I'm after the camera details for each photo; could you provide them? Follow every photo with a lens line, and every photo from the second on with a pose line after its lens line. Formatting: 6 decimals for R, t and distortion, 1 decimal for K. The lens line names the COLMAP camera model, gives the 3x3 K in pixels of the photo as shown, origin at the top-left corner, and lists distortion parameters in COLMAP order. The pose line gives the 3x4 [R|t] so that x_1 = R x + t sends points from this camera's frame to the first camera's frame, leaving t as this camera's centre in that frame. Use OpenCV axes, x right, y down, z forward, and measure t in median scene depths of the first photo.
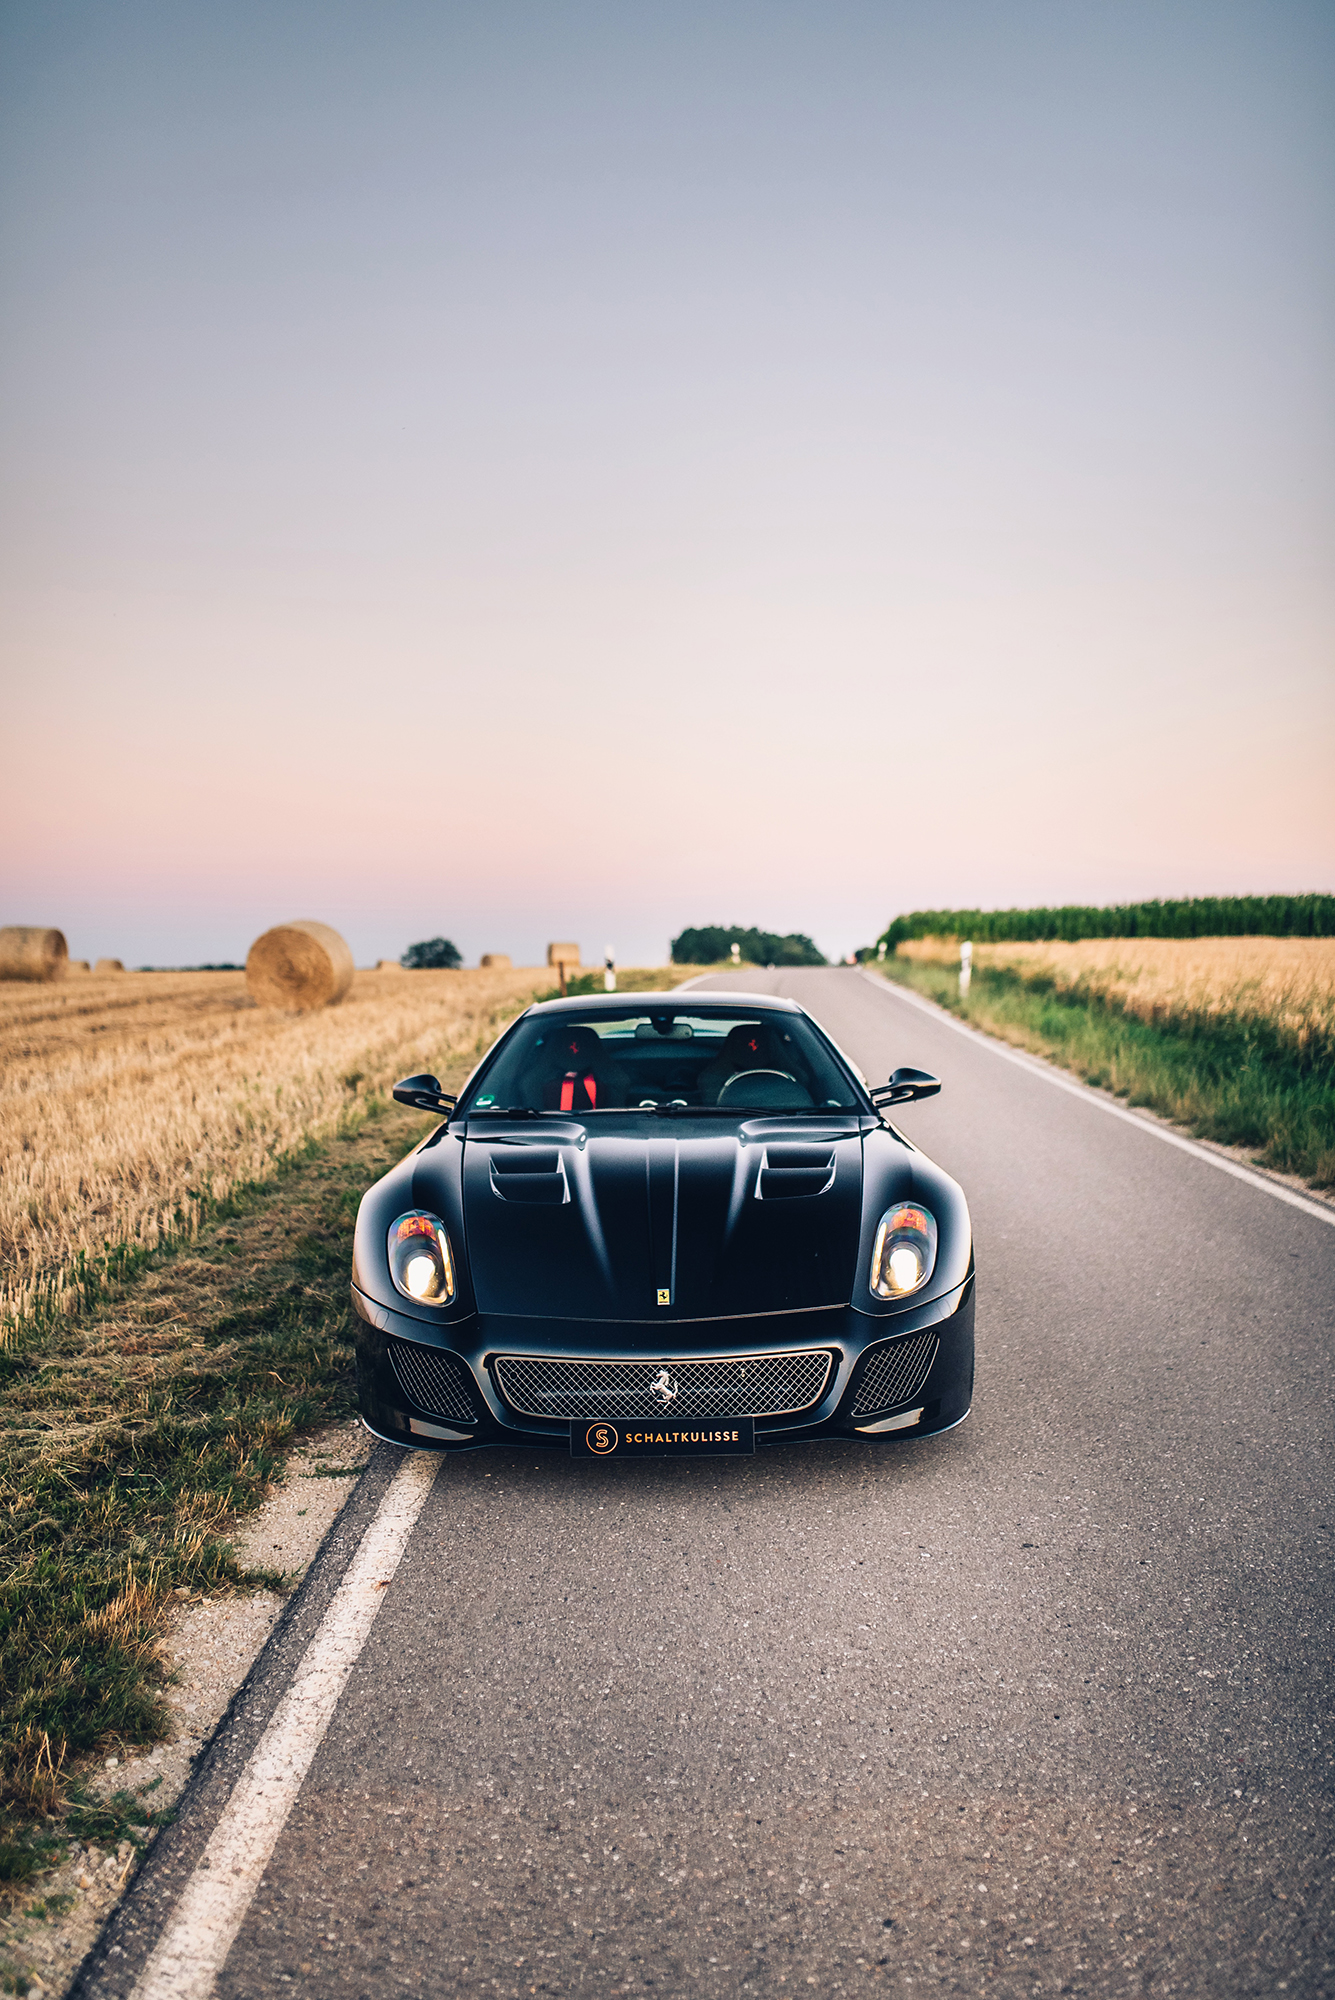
lens RADIAL K [[1879.3, 0, 667.5], [0, 1879.3, 1000.0], [0, 0, 1]] dist [-0.005969, 0.009696]
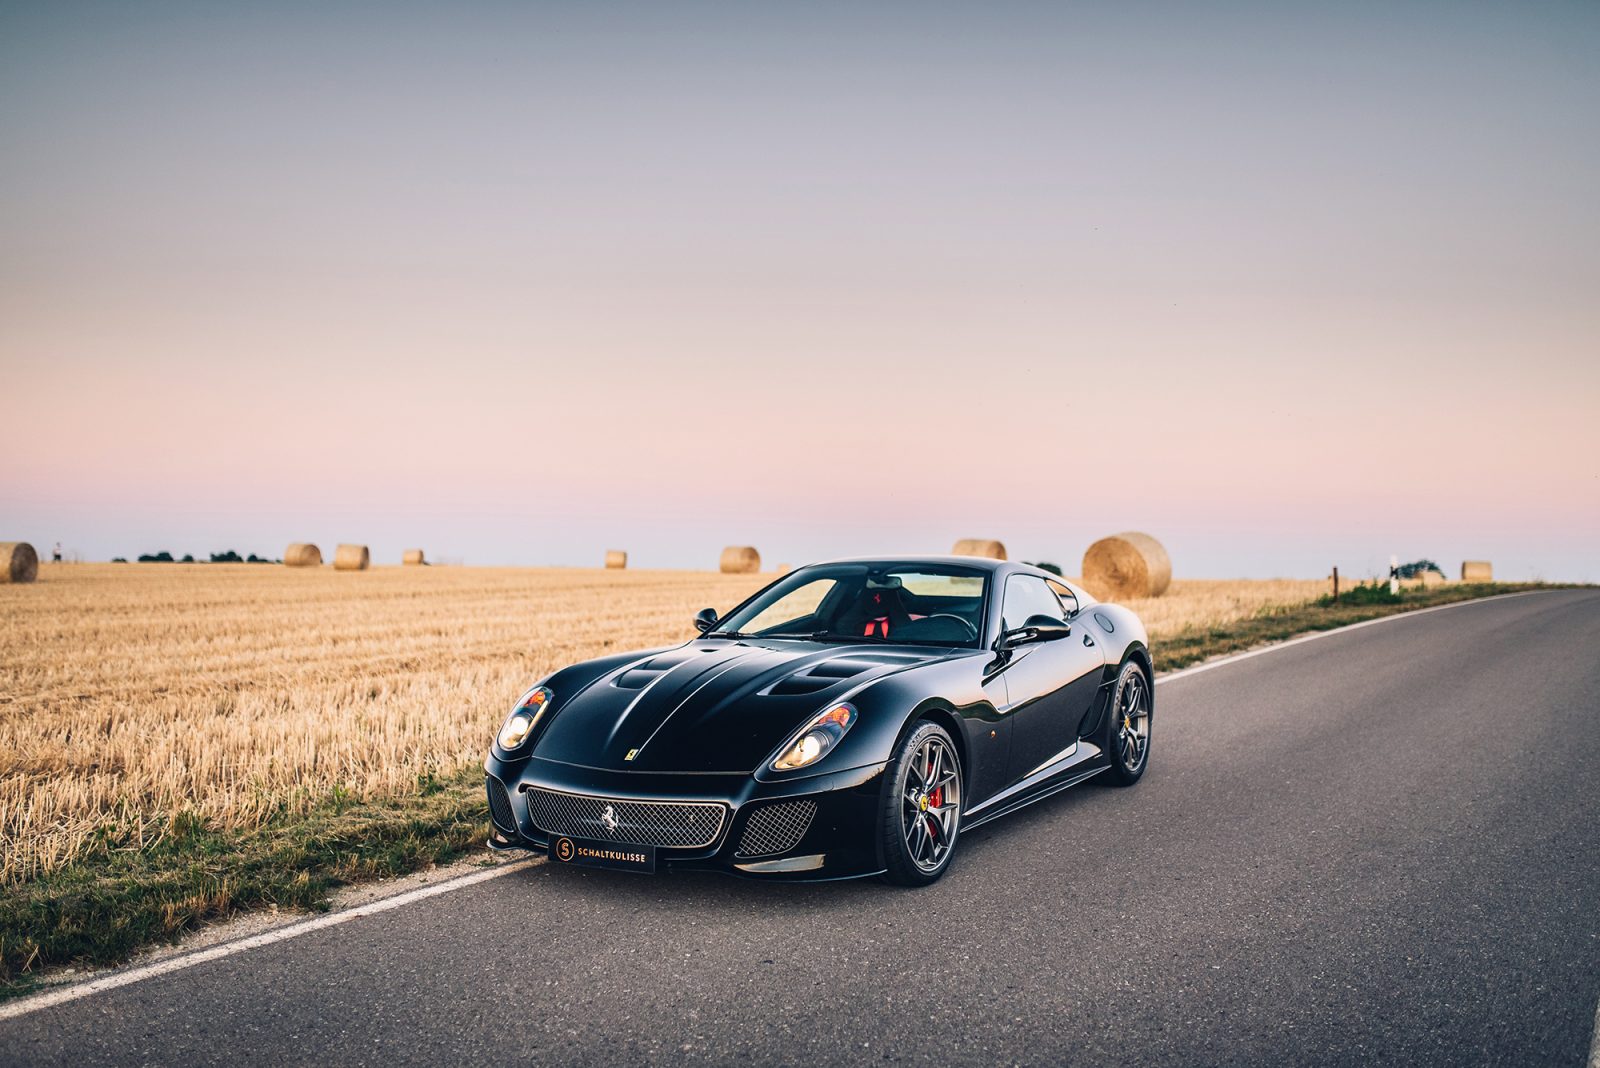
lens RADIAL K [[1503.5, 0, 800.0], [0, 1503.5, 534.0], [0, 0, 1]] dist [-0.005969, 0.009696]
pose [[0.865476, 0.004819, -0.500927, 0.531132], [-0.029485, 0.998710, -0.041333, 0.031669], [0.500081, 0.050543, 0.864502, 0.086333]]
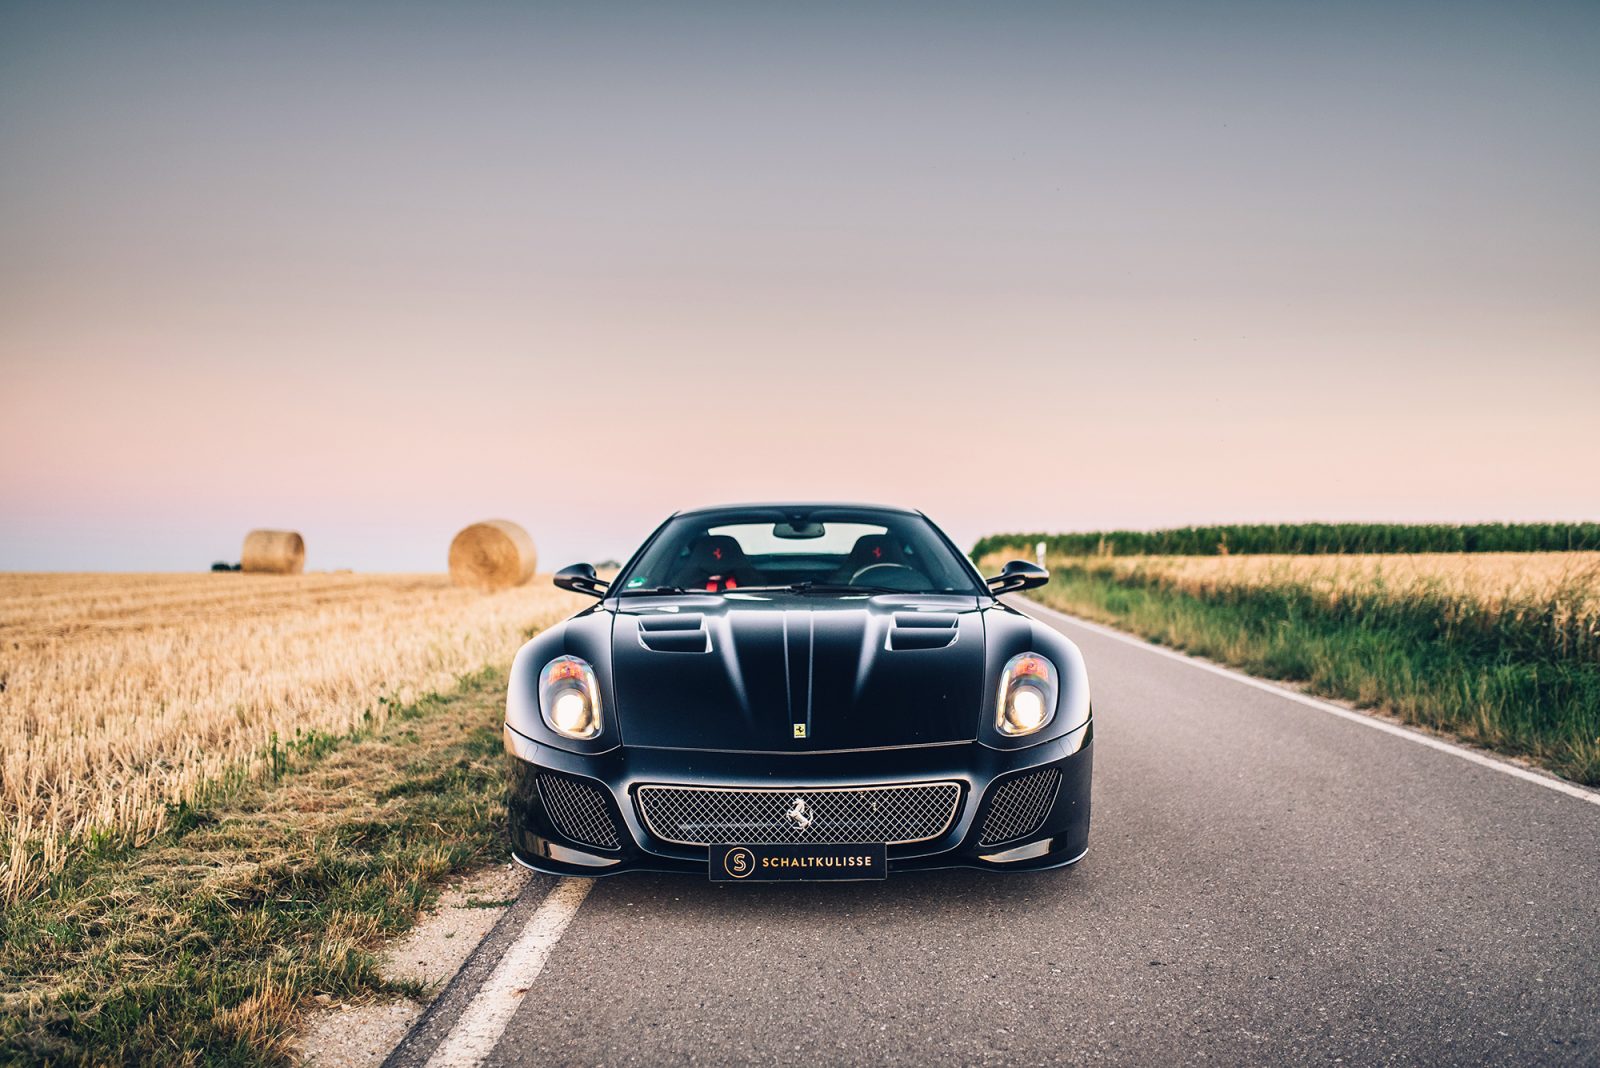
lens RADIAL K [[1503.5, 0, 800.0], [0, 1503.5, 534.0], [0, 0, 1]] dist [-0.005969, 0.009696]
pose [[0.999951, 0.009119, 0.003914, -0.005084], [-0.008901, 0.998580, -0.052526, 0.075192], [-0.004387, 0.052489, 0.998612, 0.127324]]
